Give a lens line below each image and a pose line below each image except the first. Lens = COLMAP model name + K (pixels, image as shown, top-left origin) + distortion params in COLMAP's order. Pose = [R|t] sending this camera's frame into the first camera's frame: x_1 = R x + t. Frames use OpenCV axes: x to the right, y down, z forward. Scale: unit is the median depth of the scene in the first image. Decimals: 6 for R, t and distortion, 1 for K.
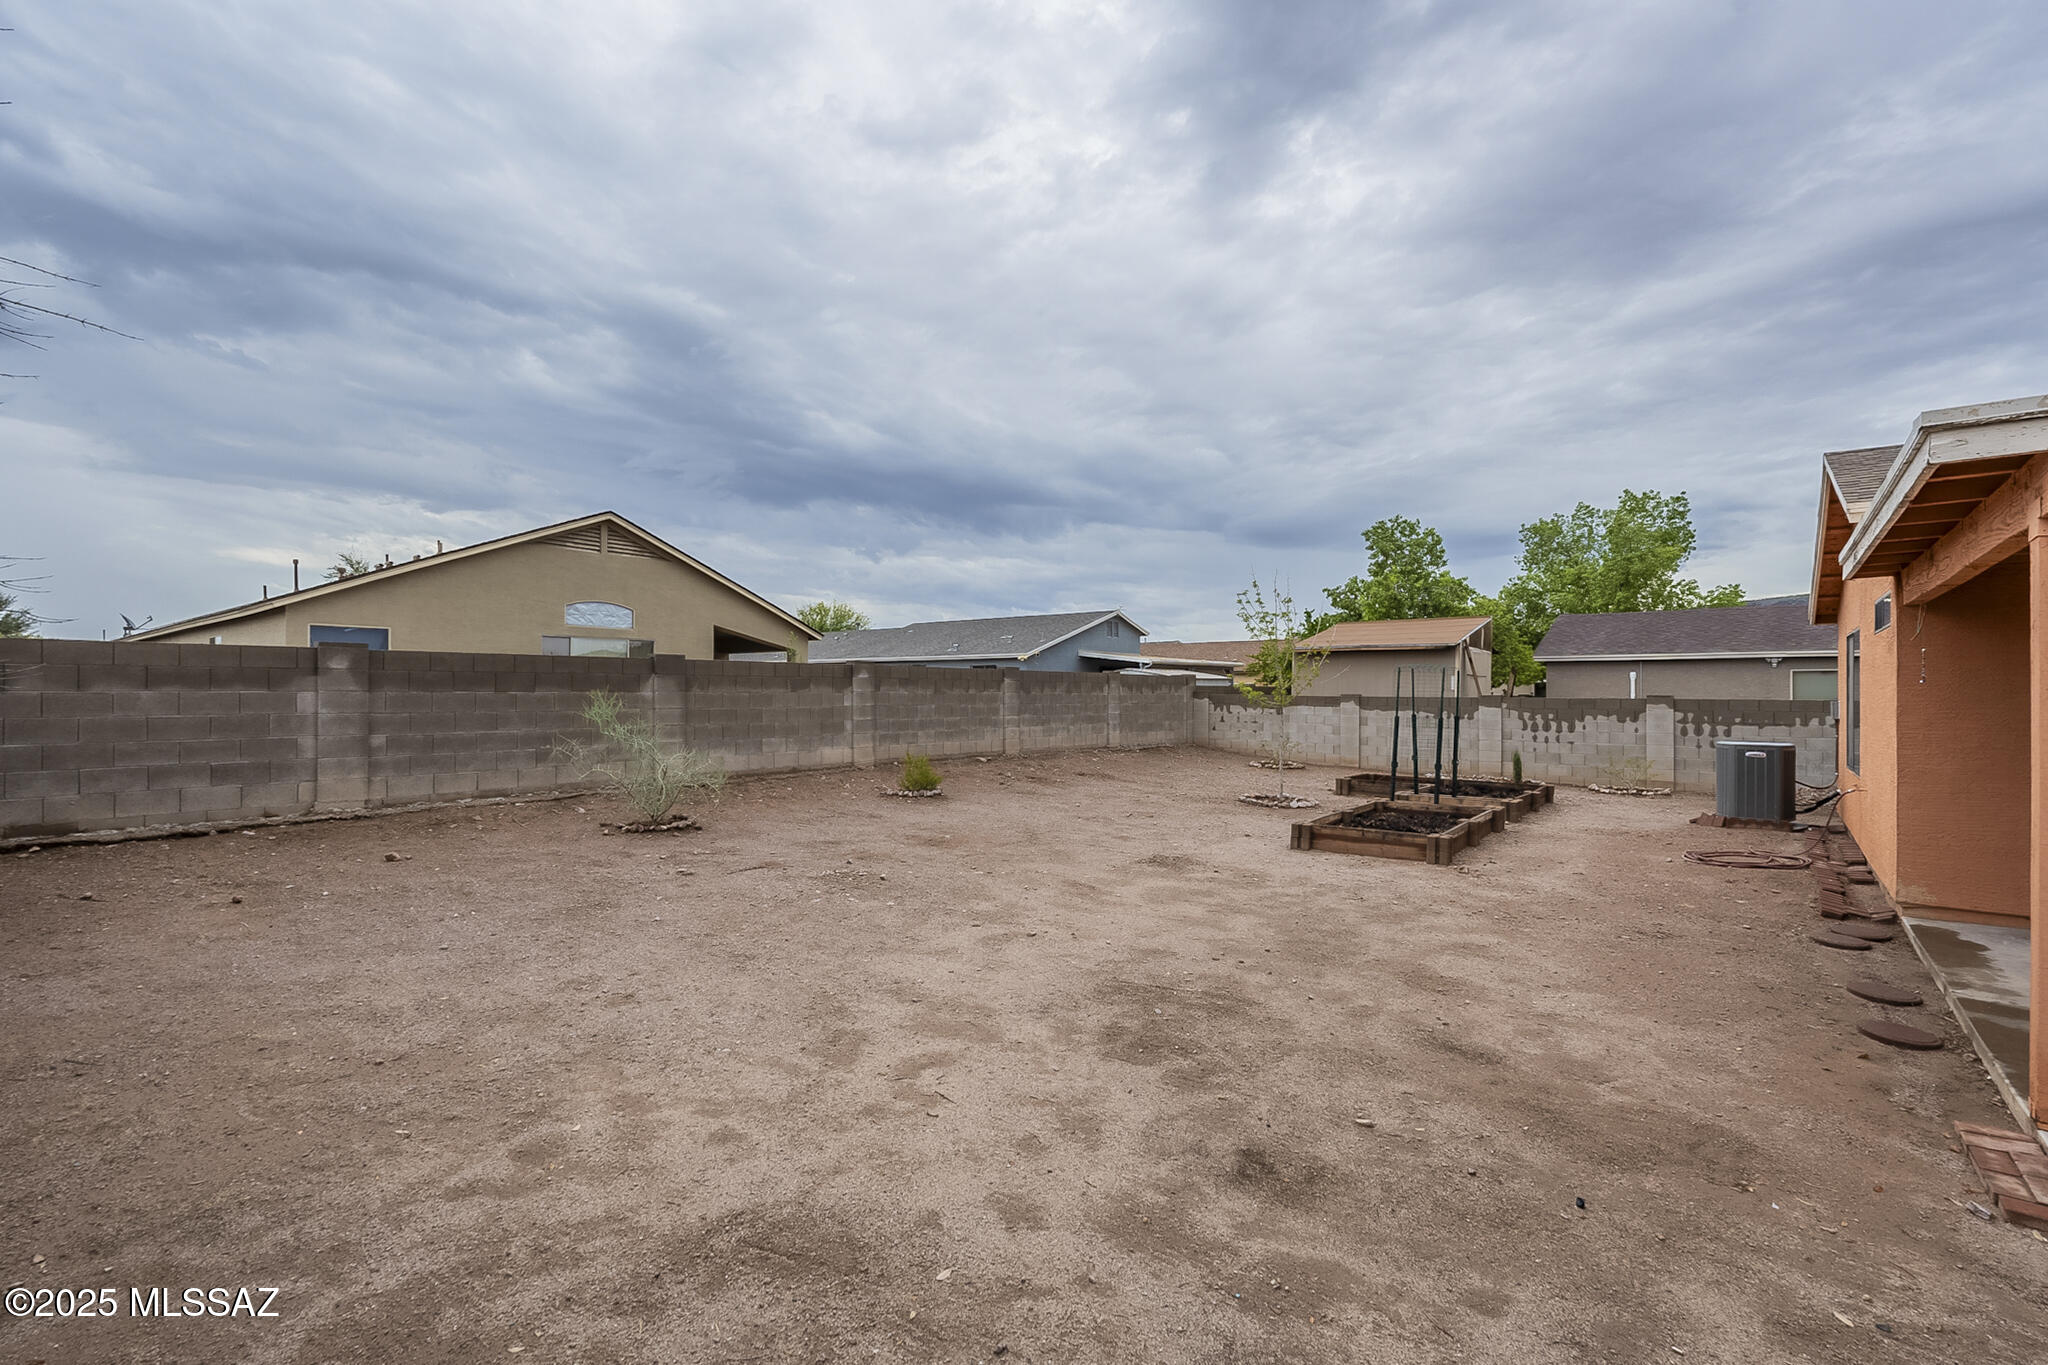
lens RADIAL K [[913.7, 0, 1023.5], [0, 913.7, 675.0], [0, 0, 1]] dist [-0.002244, -0.000242]
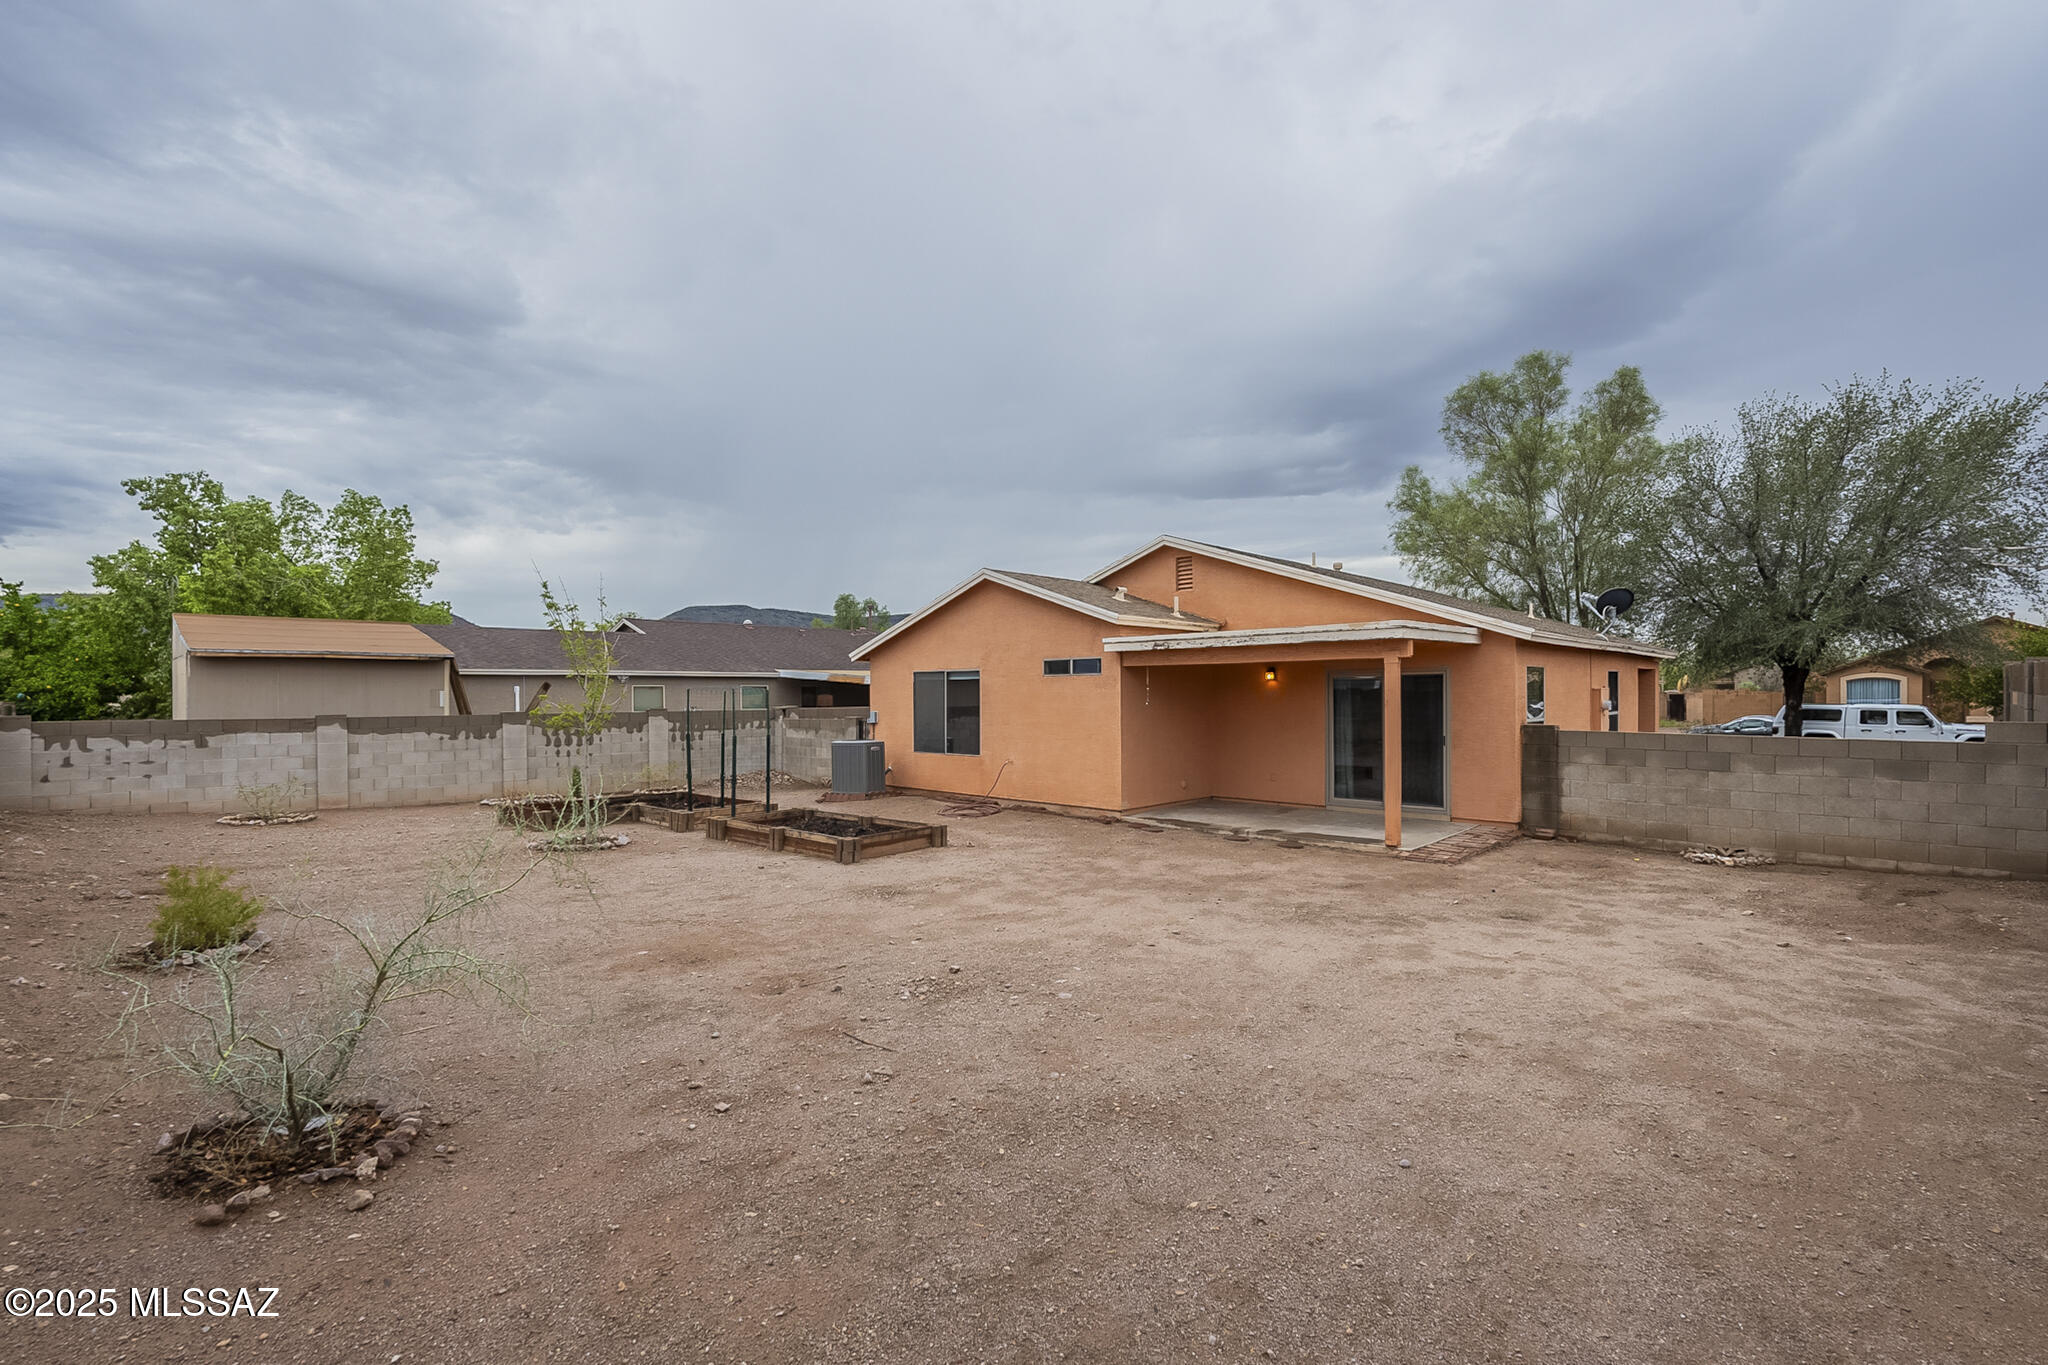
lens RADIAL K [[913.7, 0, 1054.3], [0, 913.7, 721.6], [0, 0, 1]] dist [-0.002244, -0.000242]
pose [[0.054044, -0.035525, 0.997906, -0.447019], [-0.011096, 0.999284, 0.036175, -0.008969], [-0.998477, -0.013028, 0.053611, 0.429265]]
